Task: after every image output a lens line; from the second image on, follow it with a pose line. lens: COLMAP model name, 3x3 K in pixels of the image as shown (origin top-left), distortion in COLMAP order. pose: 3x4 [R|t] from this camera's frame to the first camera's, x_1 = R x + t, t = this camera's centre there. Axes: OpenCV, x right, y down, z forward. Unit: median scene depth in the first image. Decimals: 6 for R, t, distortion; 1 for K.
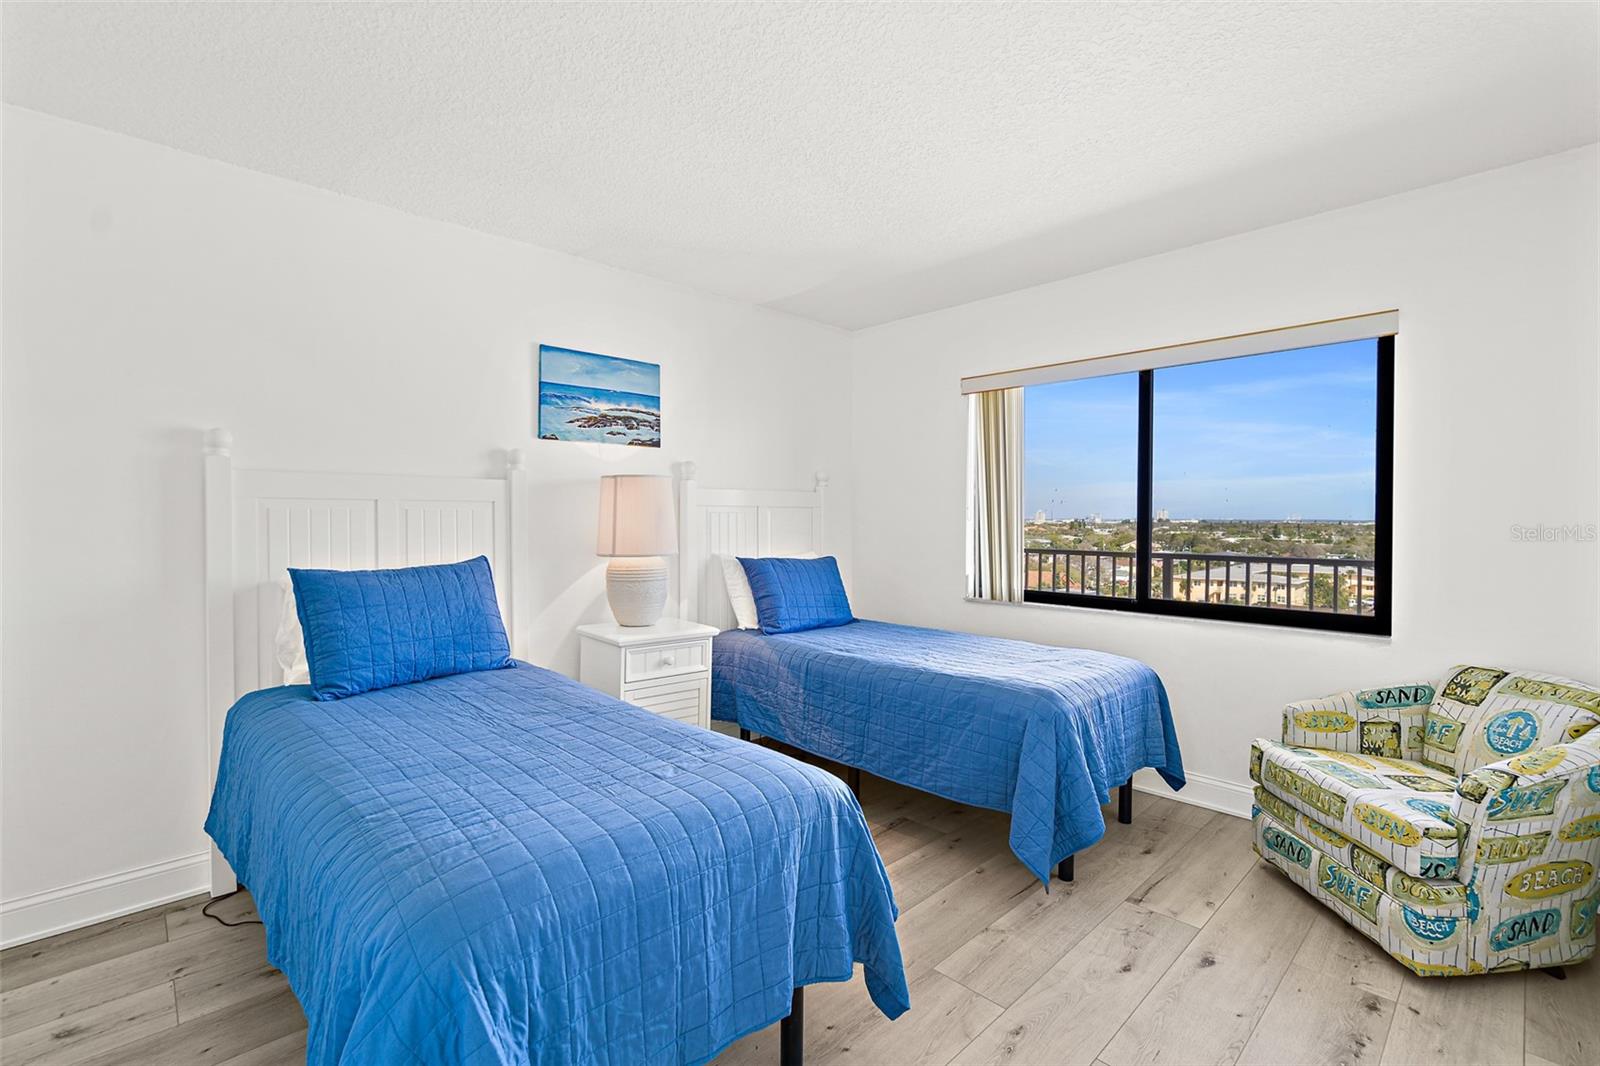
lens RADIAL K [[716.8, 0, 799.8], [0, 716.8, 514.3], [0, 0, 1]] dist [-0.000954, 0.000344]
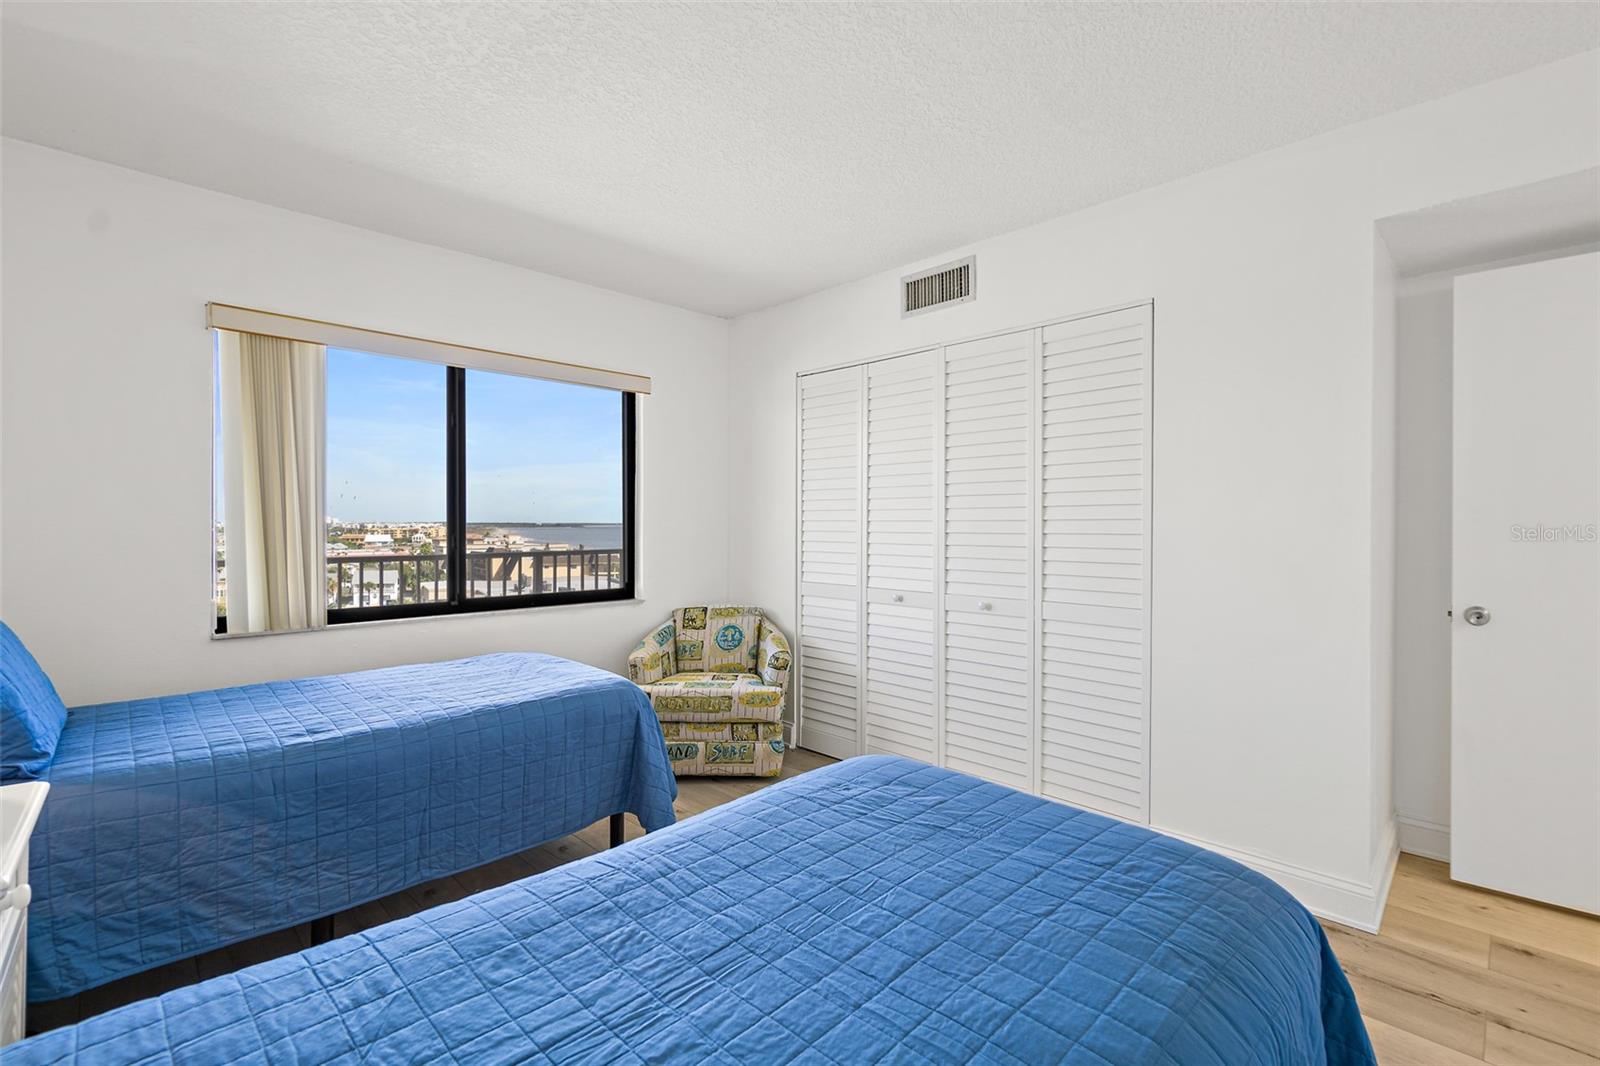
lens RADIAL K [[716.8, 0, 799.8], [0, 716.8, 514.3], [0, 0, 1]] dist [-0.000954, 0.000344]
pose [[-0.031984, 0.009316, 0.999445, -0.727578], [-0.002697, 0.999952, -0.009407, 0.011786], [-0.999485, -0.002996, -0.031958, 0.802579]]
